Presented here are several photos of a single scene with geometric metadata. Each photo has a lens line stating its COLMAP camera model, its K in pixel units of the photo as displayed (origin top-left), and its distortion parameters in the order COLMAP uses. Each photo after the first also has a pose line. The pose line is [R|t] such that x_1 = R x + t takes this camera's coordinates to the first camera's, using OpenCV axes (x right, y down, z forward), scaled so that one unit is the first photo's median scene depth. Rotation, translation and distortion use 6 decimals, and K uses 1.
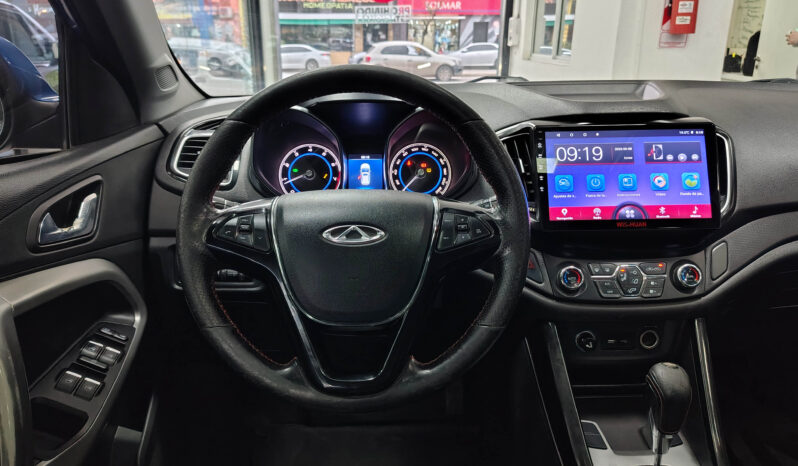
lens RADIAL K [[569.3, 0, 400.3], [0, 569.3, 223.4], [0, 0, 1]] dist [0.076918, -0.108583]
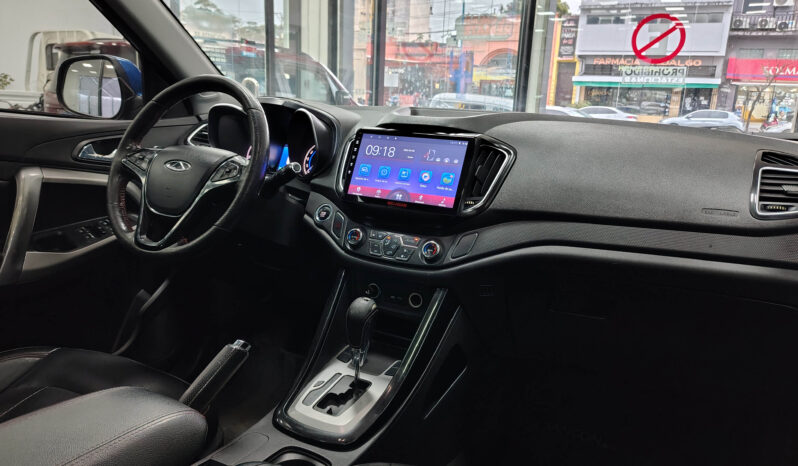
lens RADIAL K [[568.0, 0, 397.0], [0, 568.0, 222.5], [0, 0, 1]] dist [0.005890, -0.000023]
pose [[0.857772, 0.151057, -0.491334, 1.027224], [-0.198098, 0.979158, -0.044806, 0.099893], [0.474326, 0.135766, 0.869818, -0.150467]]
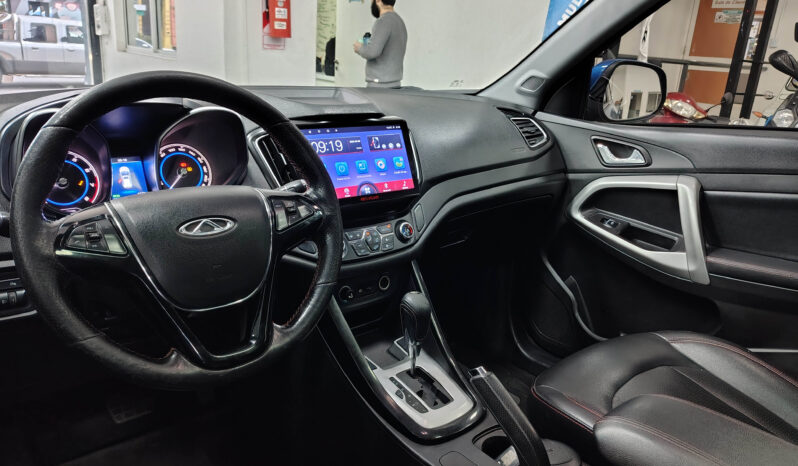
lens RADIAL K [[573.8, 0, 402.9], [0, 573.8, 232.8], [0, 0, 1]] dist [0.078297, -0.108342]
pose [[0.780763, -0.141166, 0.608672, -0.342560], [0.128036, 0.989619, 0.065281, 0.003819], [-0.611568, 0.026962, 0.790732, -0.088626]]
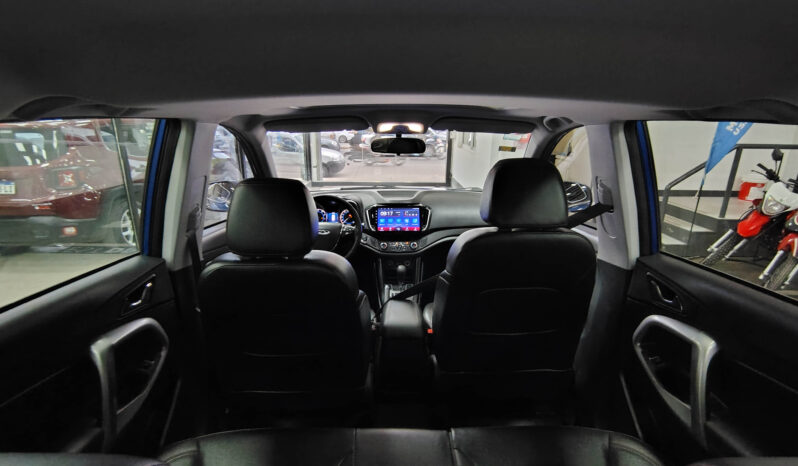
lens RADIAL K [[380.1, 0, 399.0], [0, 380.1, 233.0], [0, 0, 1]] dist [-0.001511, -0.000185]
pose [[0.999847, 0.014709, -0.009464, 0.412167], [-0.014896, 0.999689, -0.019991, 0.056798], [0.009167, 0.020129, 0.999755, -1.513768]]
